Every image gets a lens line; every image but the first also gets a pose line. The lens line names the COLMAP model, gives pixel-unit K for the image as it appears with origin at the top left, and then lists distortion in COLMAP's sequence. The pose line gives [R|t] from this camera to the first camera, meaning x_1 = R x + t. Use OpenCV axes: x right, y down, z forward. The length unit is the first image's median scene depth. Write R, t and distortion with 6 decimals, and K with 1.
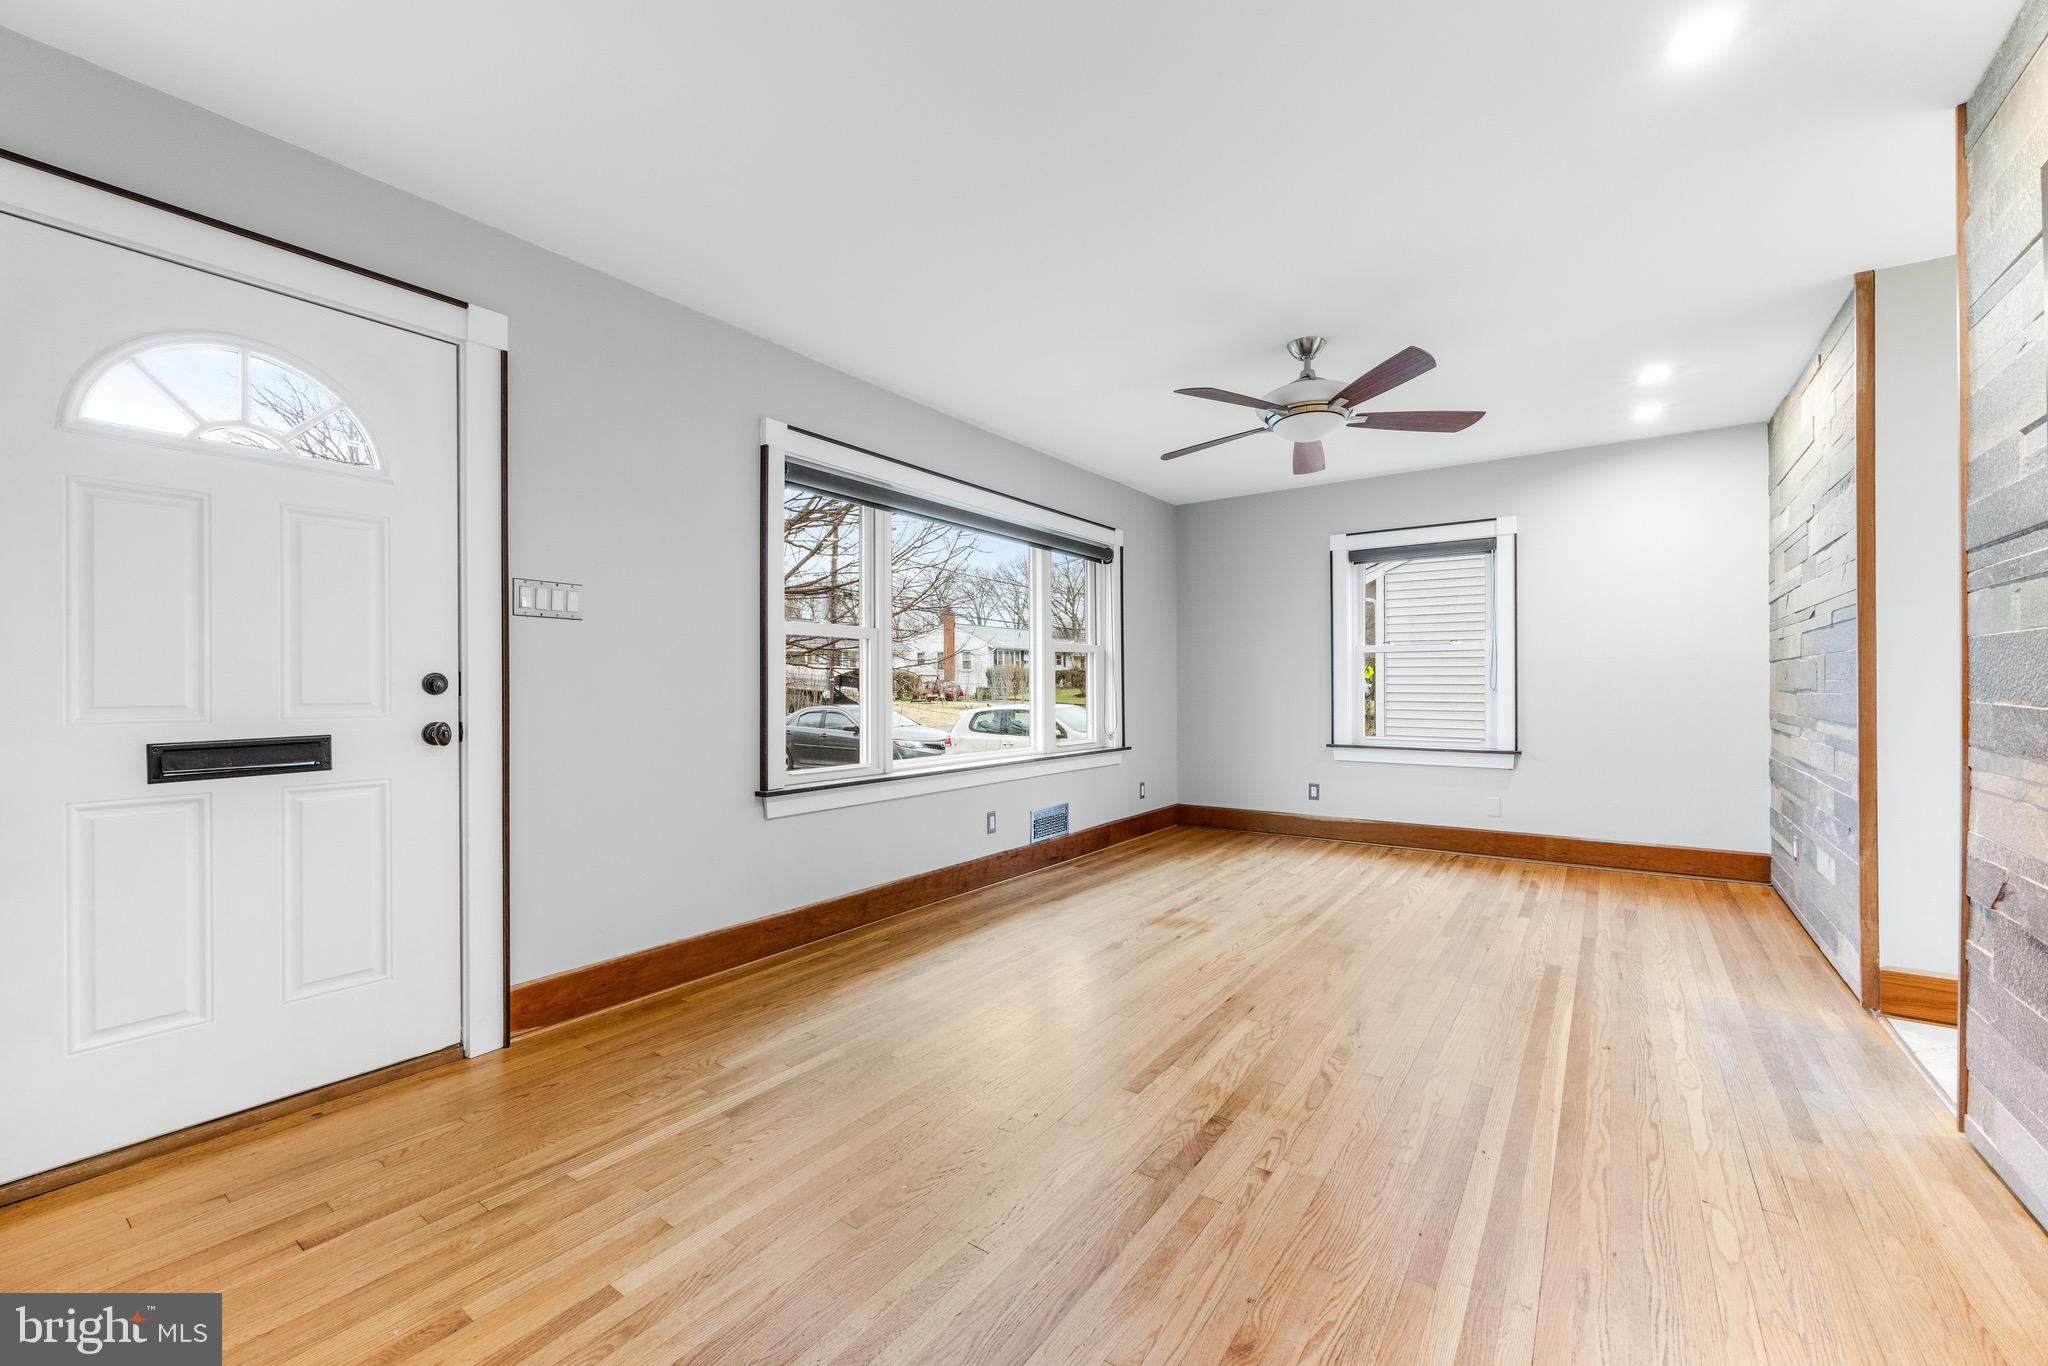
lens RADIAL K [[817.5, 0, 1027.4], [0, 817.5, 685.8], [0, 0, 1]] dist [-0.000109, -0.000416]
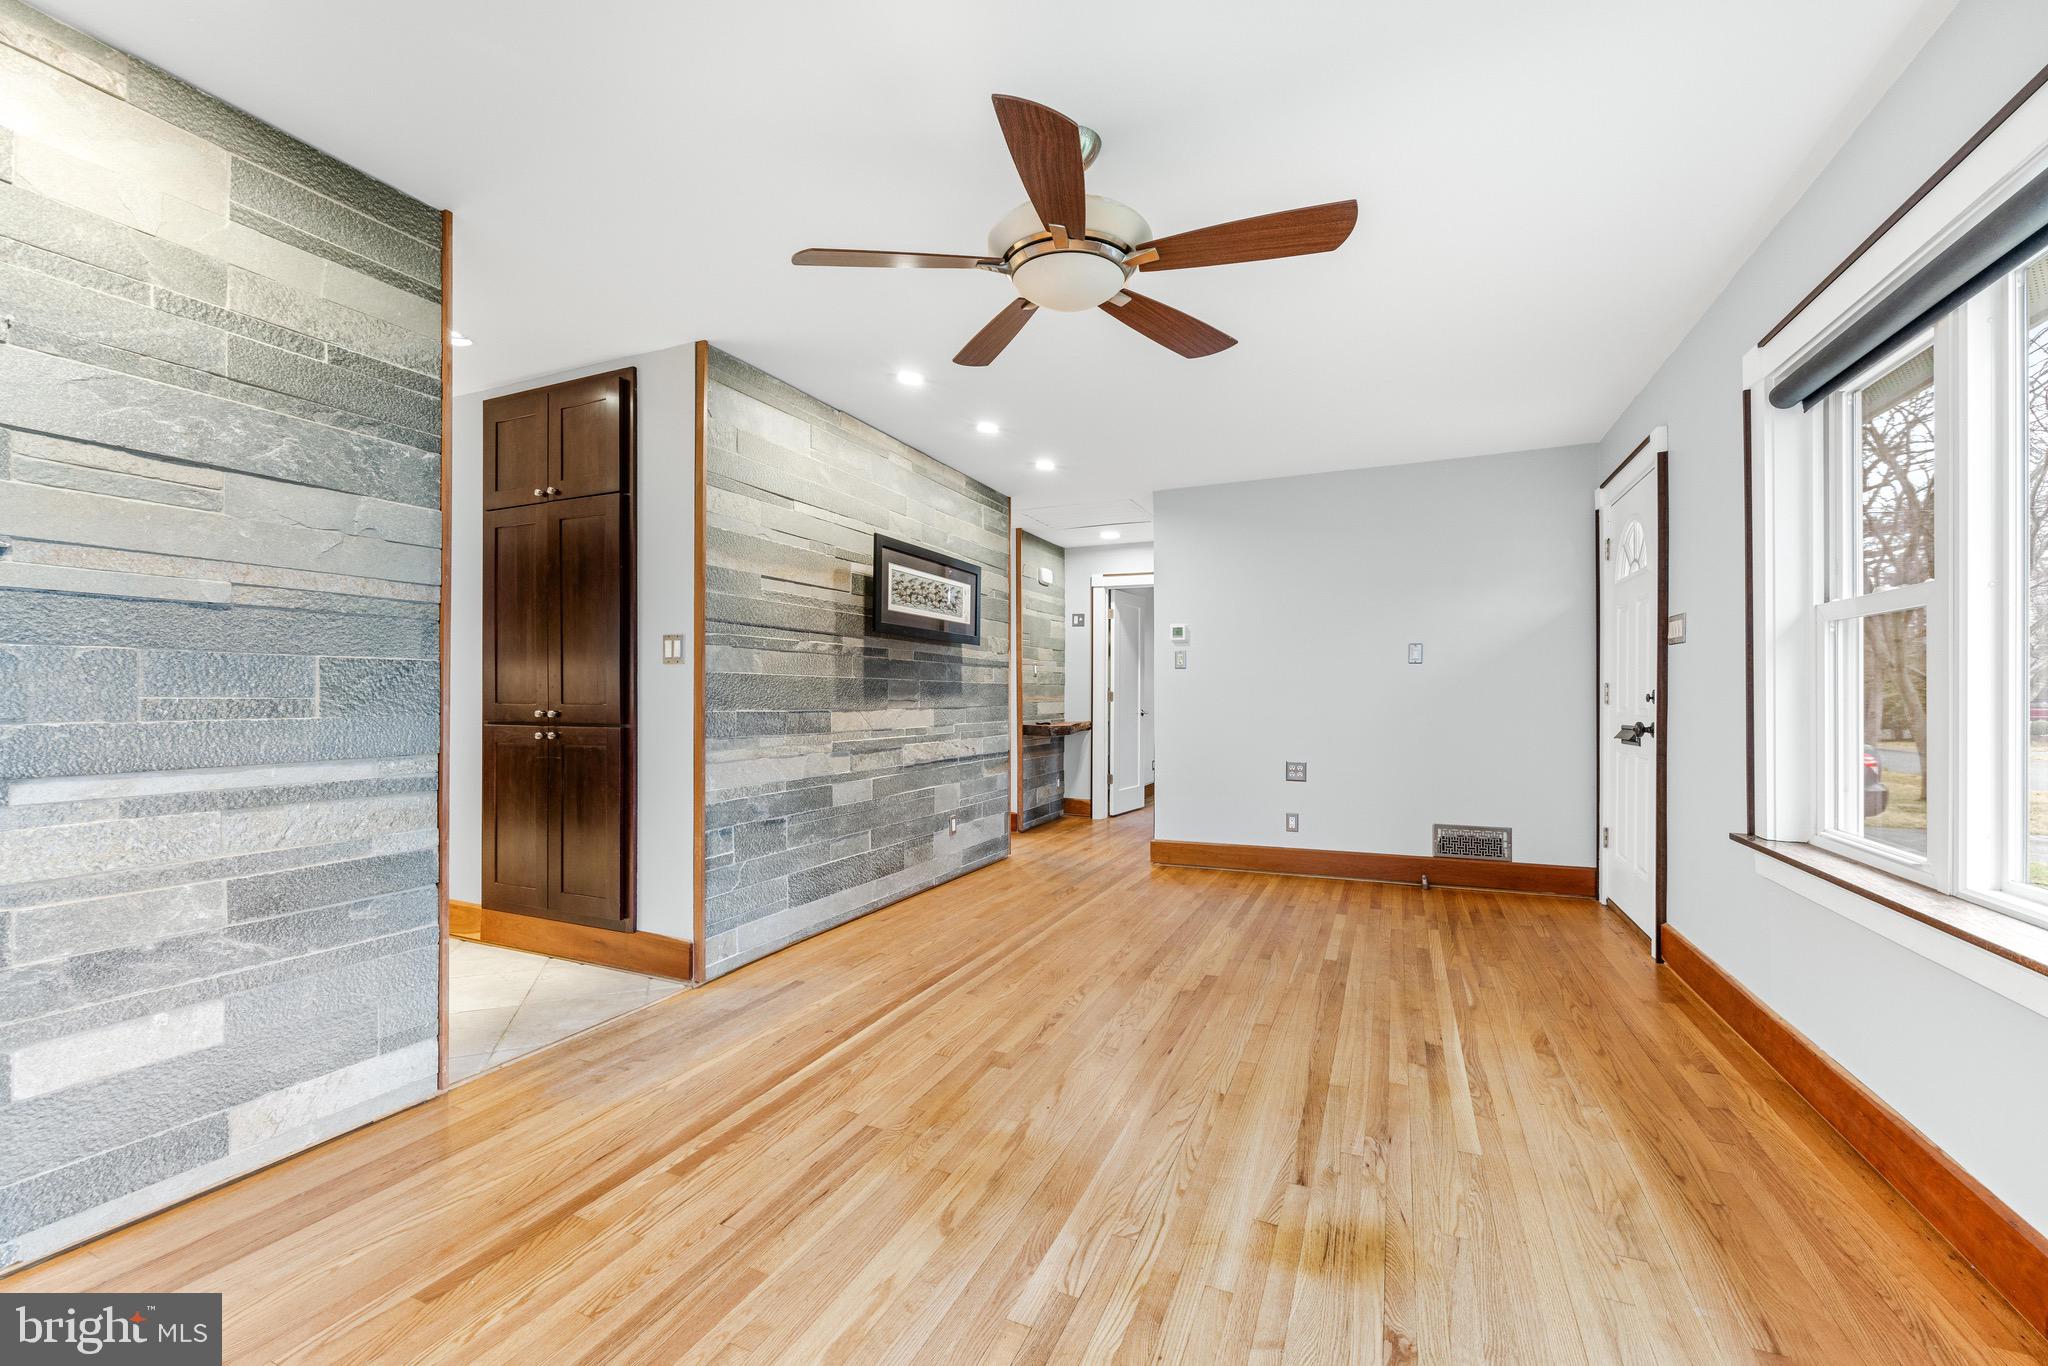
lens RADIAL K [[817.5, 0, 1027.4], [0, 817.5, 685.8], [0, 0, 1]] dist [-0.000109, -0.000416]
pose [[-0.980880, 0.000334, -0.194613, 0.405143], [0.002717, 0.999925, -0.011977, -0.004793], [0.194594, -0.012276, -0.980807, 1.309383]]
